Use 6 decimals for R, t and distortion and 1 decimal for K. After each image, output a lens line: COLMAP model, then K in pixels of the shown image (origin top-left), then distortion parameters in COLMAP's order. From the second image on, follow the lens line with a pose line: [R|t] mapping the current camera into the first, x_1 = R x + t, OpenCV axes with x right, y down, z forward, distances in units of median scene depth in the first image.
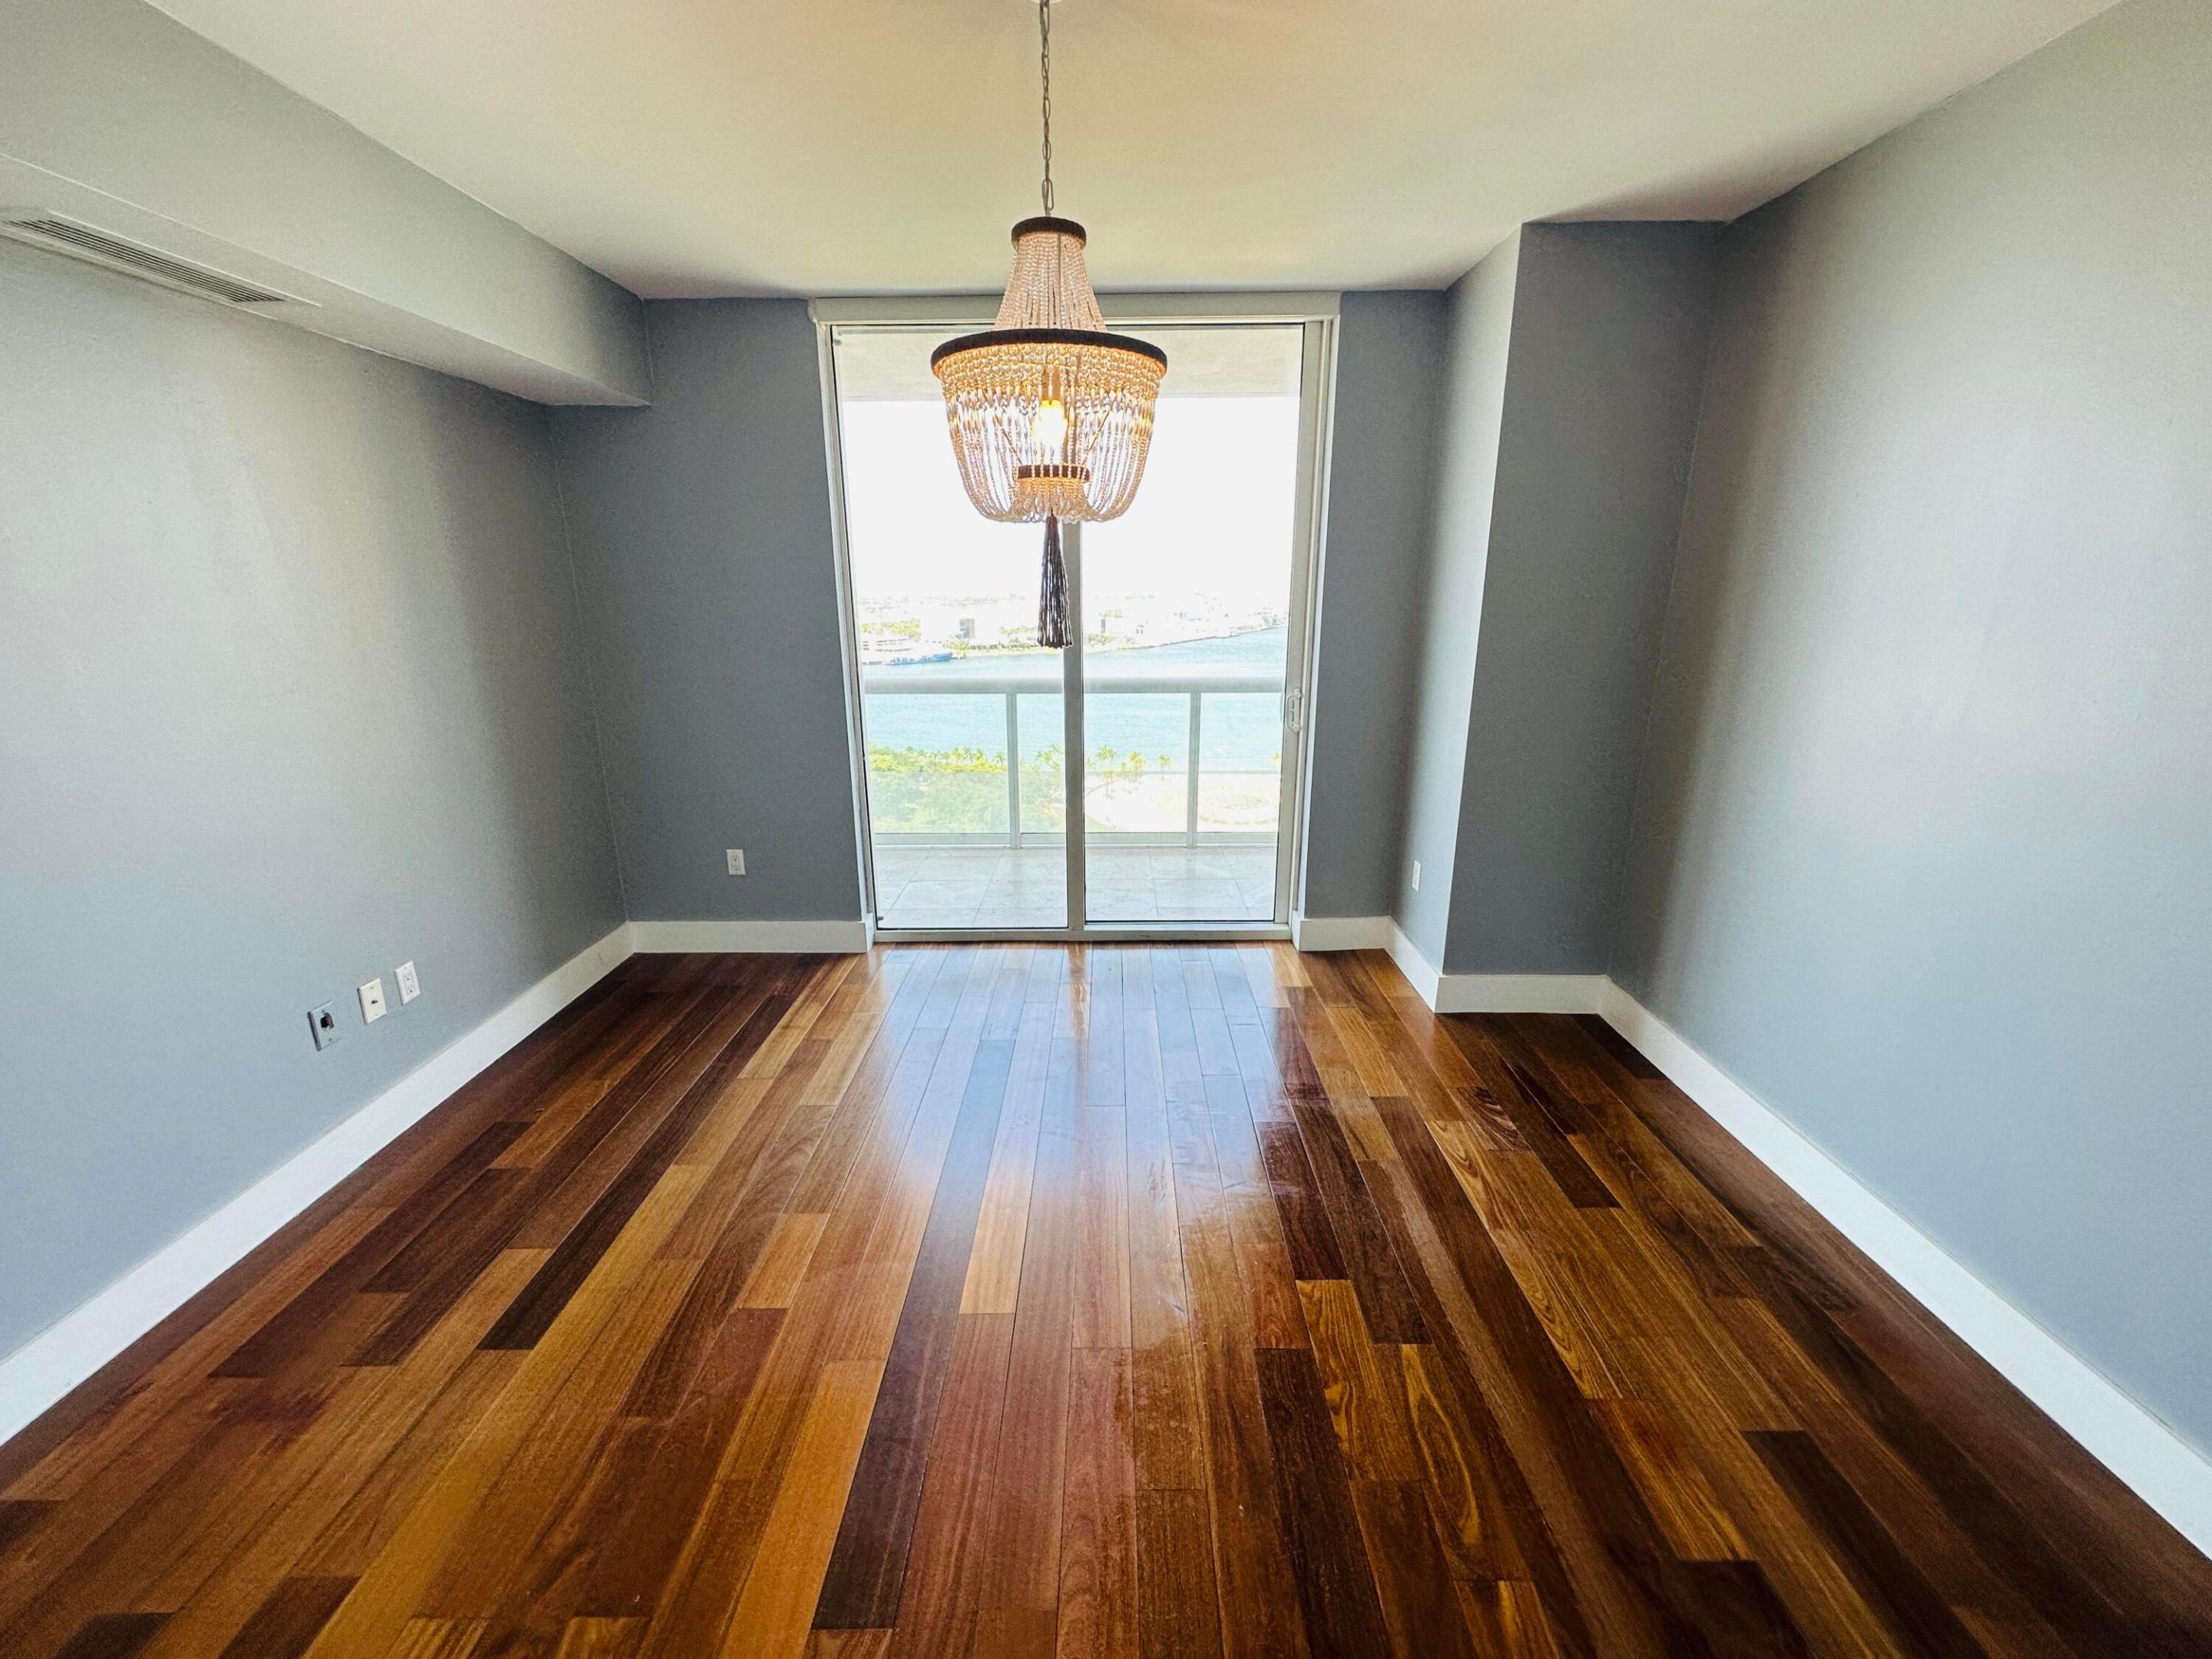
lens RADIAL K [[890.2, 0, 1118.3], [0, 890.2, 819.3], [0, 0, 1]] dist [-0.002781, 0.001224]
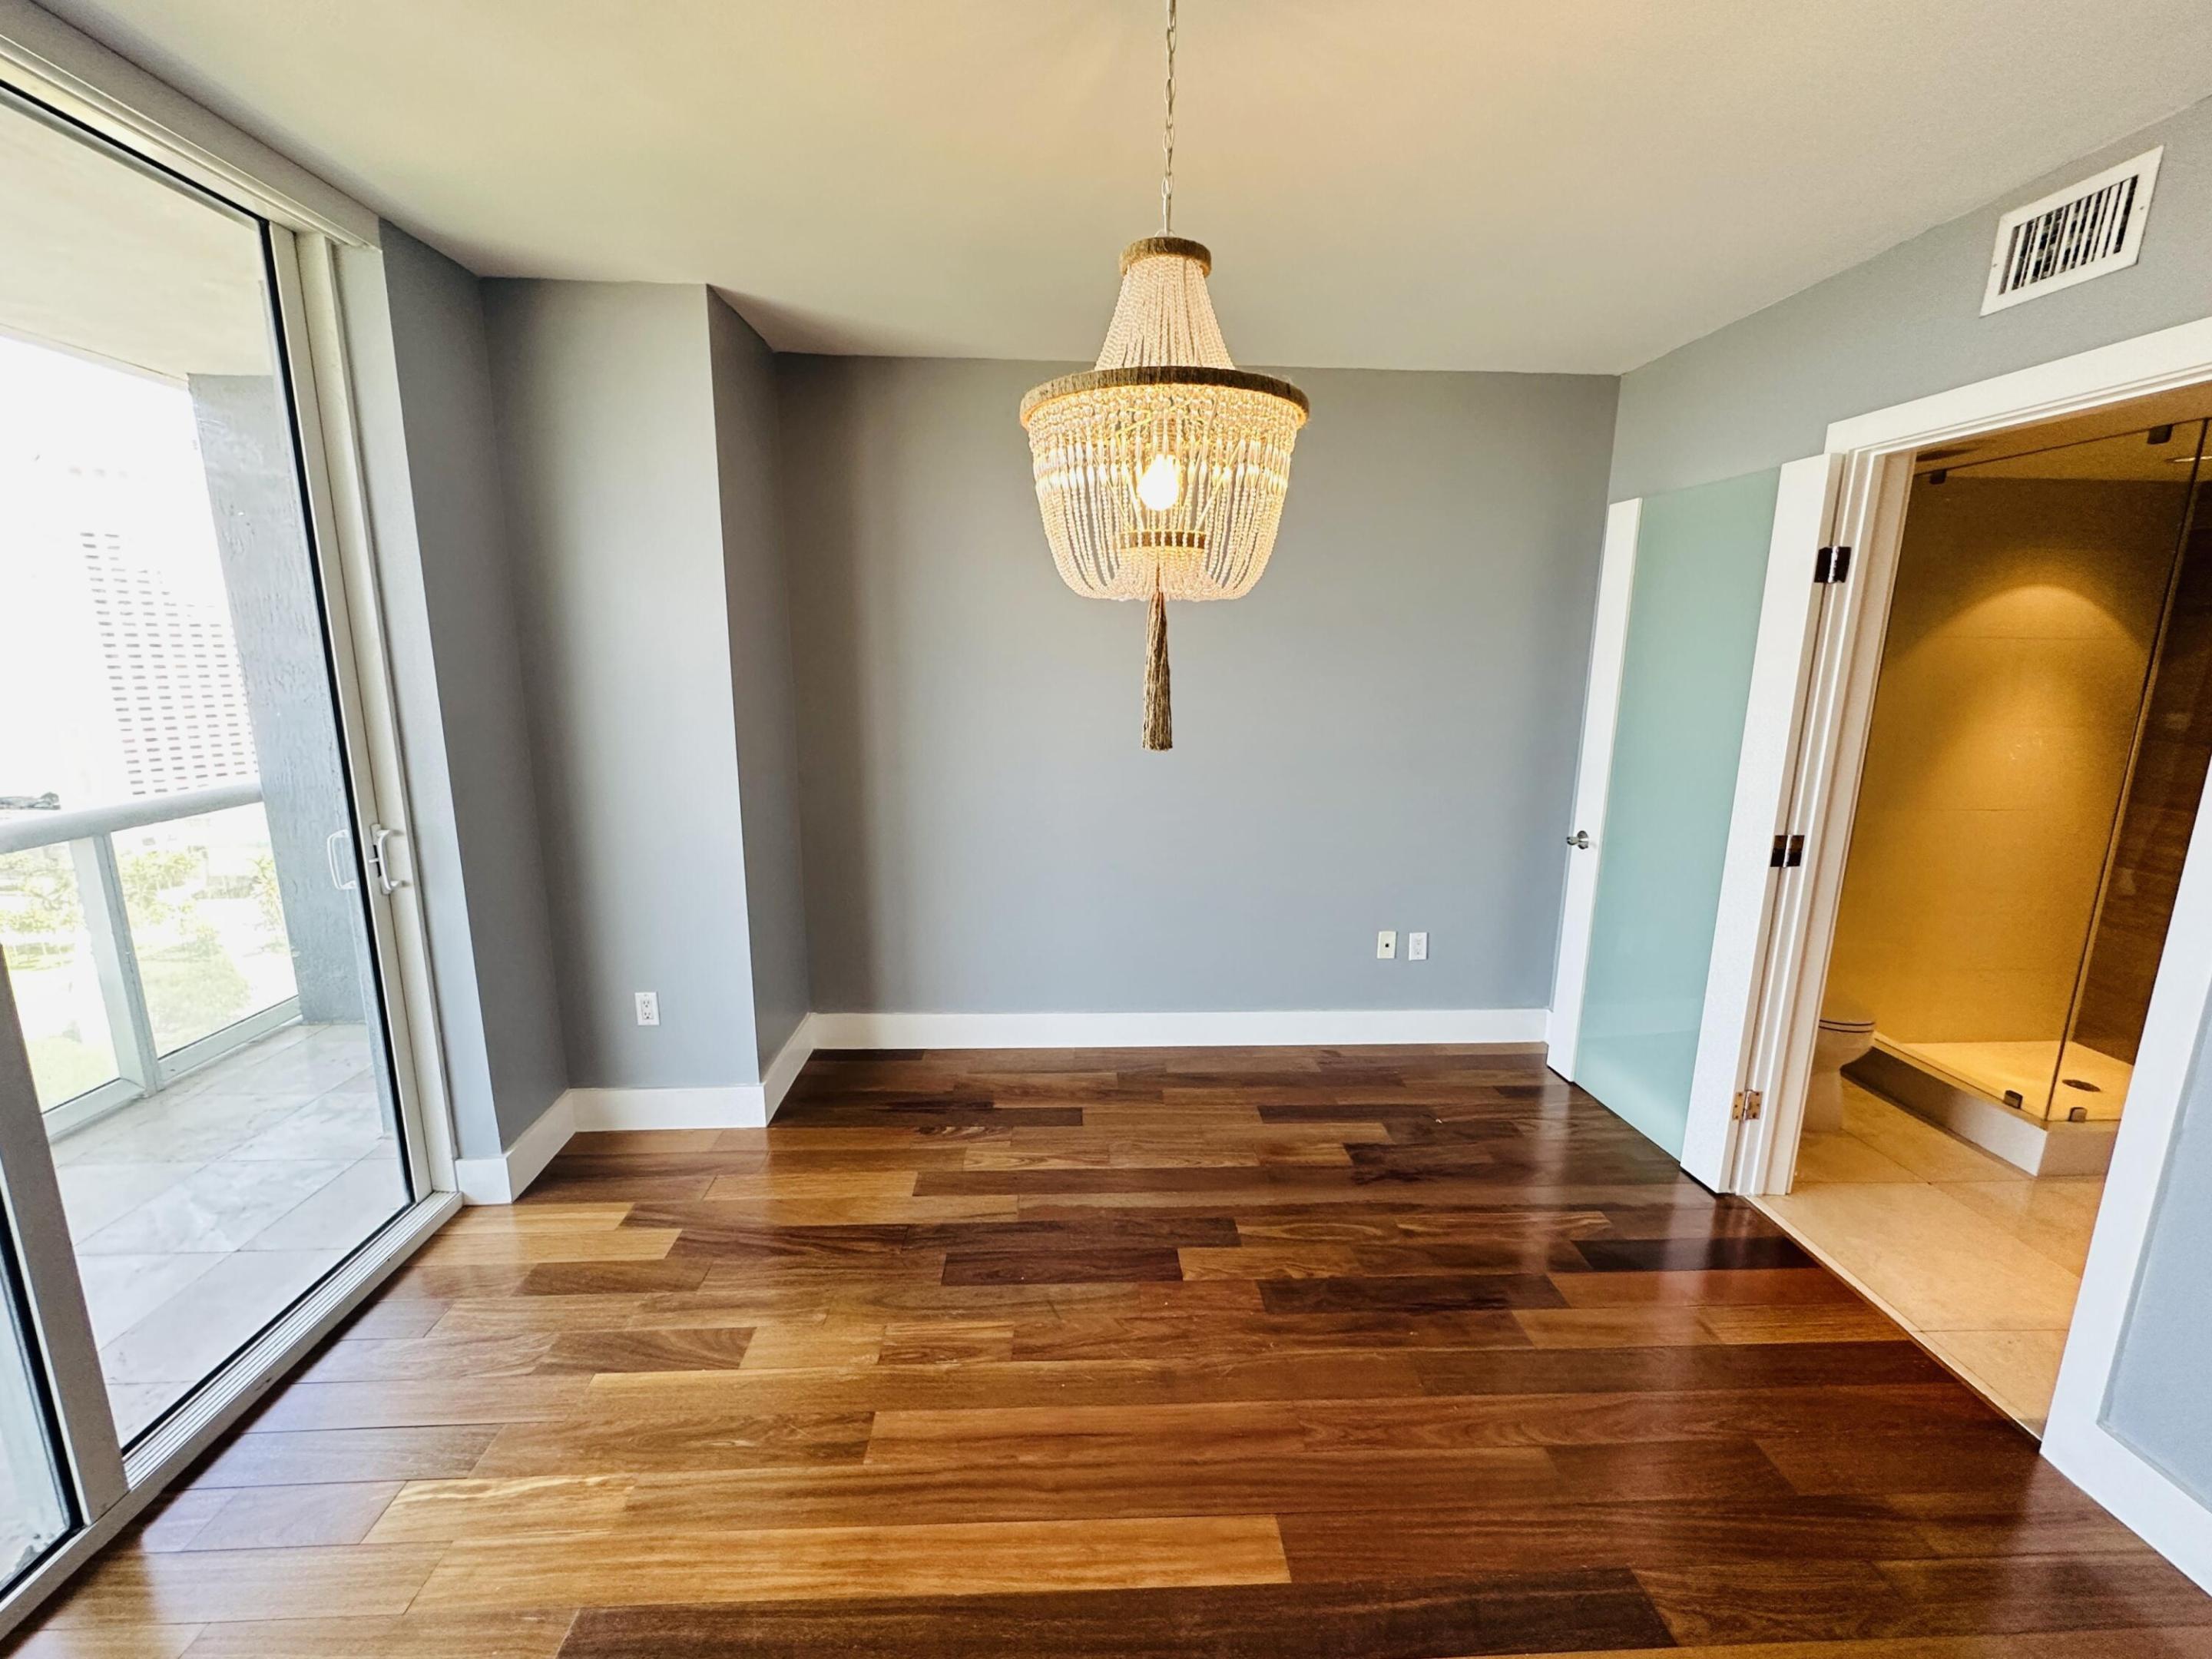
lens RADIAL K [[890.2, 0, 1105.3], [0, 890.2, 828.9], [0, 0, 1]] dist [-0.002781, 0.001224]
pose [[-0.041204, -0.199492, 0.979033, -0.786742], [0.243437, 0.948332, 0.203482, -0.274717], [-0.969041, 0.246717, 0.009489, 0.954934]]
